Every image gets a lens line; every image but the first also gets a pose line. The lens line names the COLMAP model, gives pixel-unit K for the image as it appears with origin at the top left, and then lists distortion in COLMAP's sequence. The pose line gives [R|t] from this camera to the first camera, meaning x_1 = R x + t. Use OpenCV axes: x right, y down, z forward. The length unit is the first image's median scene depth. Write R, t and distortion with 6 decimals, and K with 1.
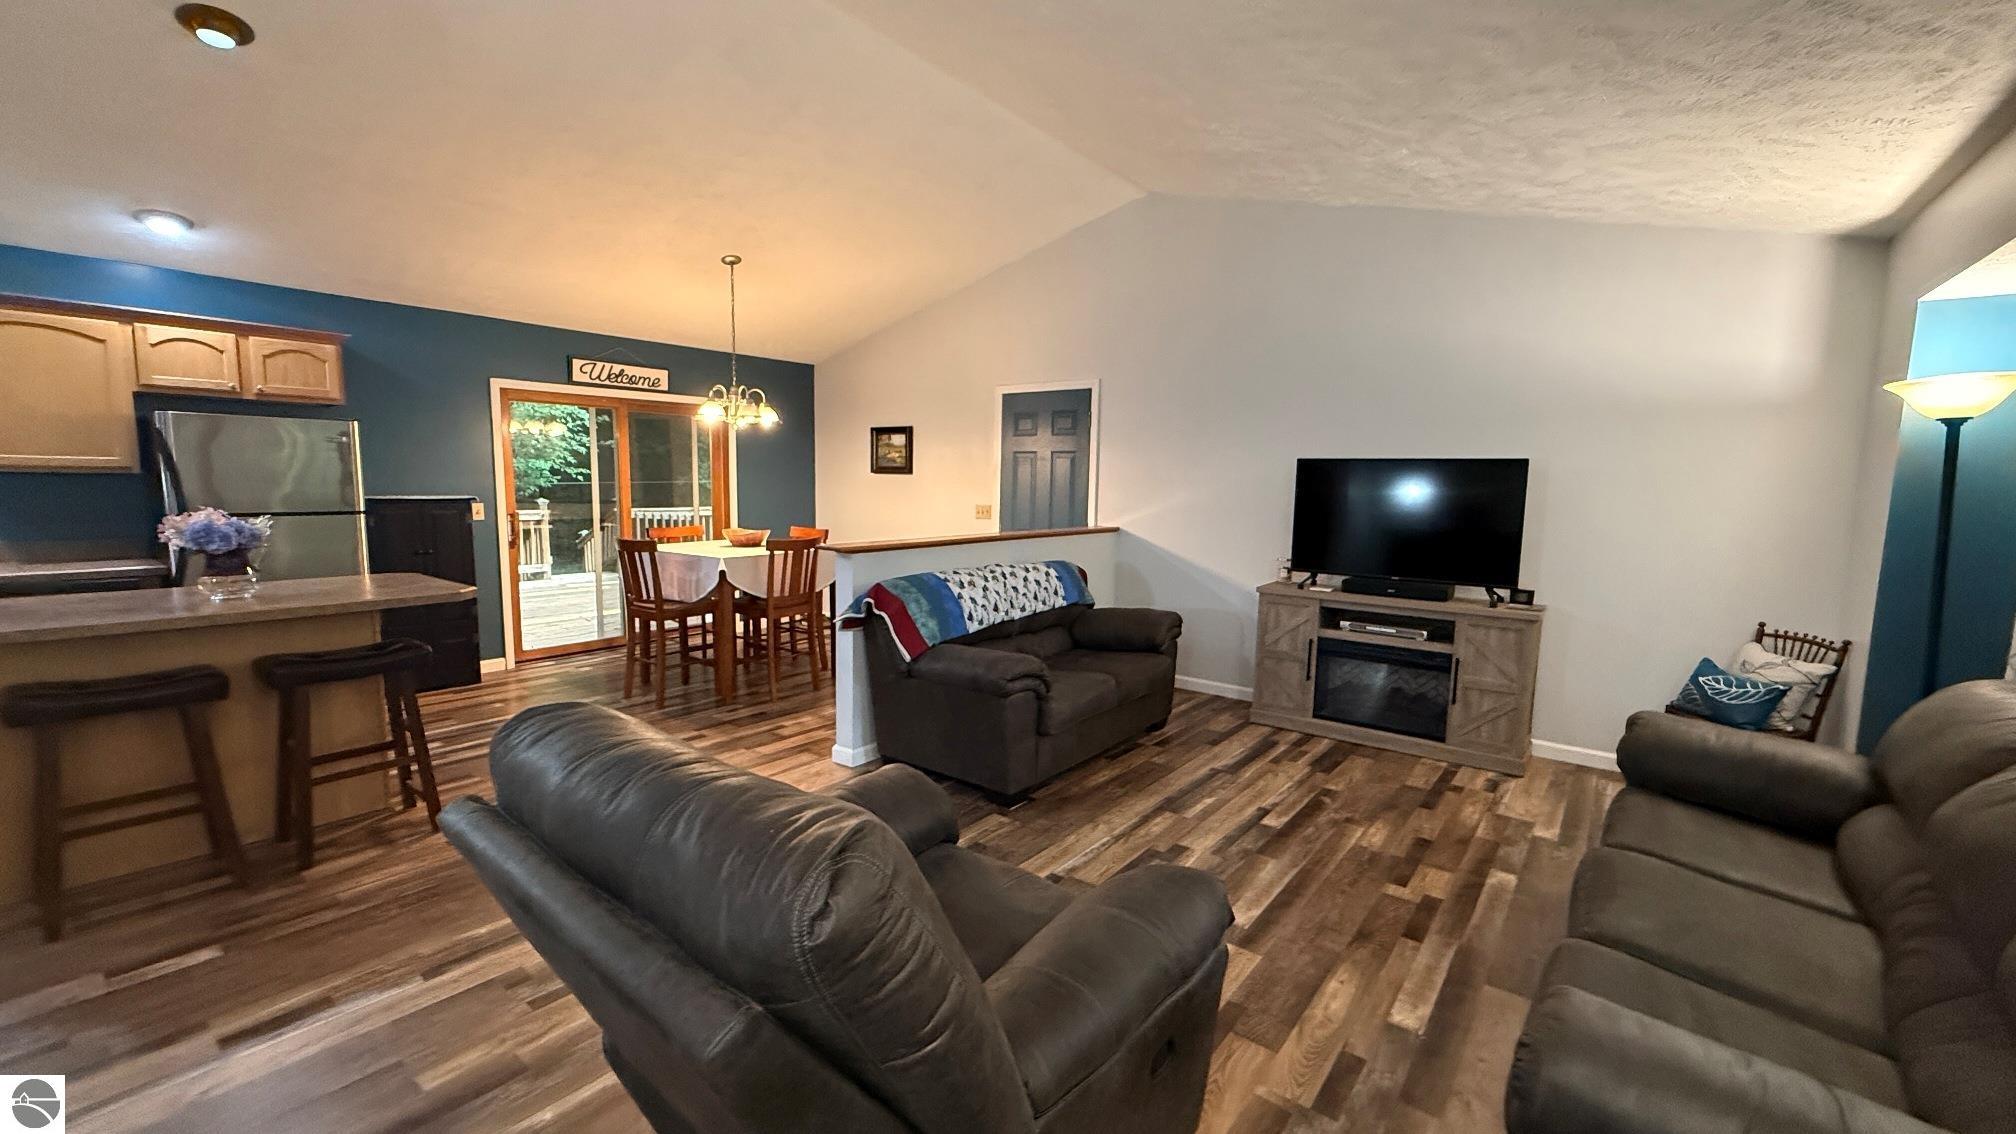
lens RADIAL K [[803.8, 0, 1009.2], [0, 803.8, 563.7], [0, 0, 1]] dist [0.001260, -0.000006]
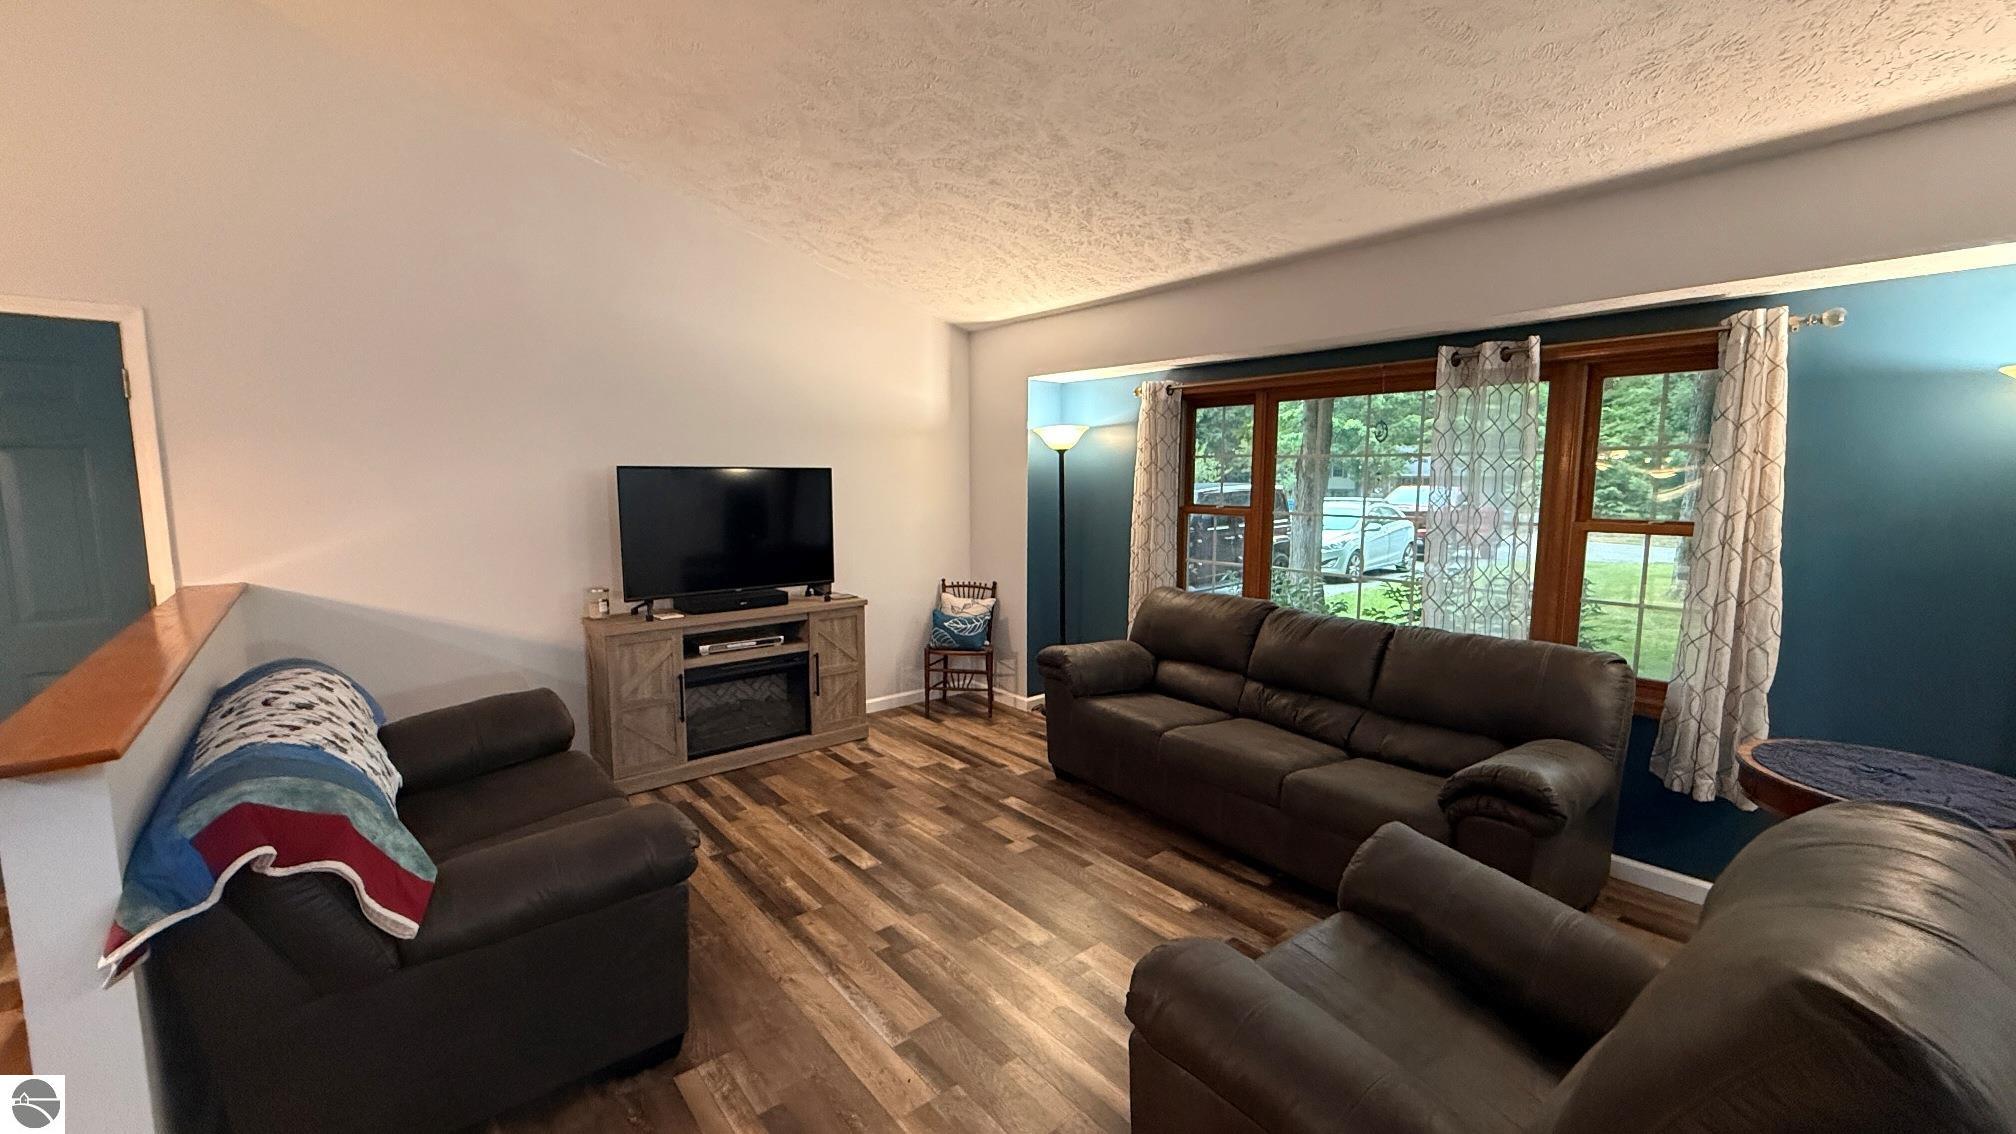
lens RADIAL K [[800.5, 0, 1008.0], [0, 800.5, 567.0], [0, 0, 1]] dist [0.000195, -0.000004]
pose [[0.210292, -0.129287, 0.969052, -0.392434], [0.105712, 0.988413, 0.108929, -0.081933], [-0.971906, 0.079534, 0.221522, 0.474402]]
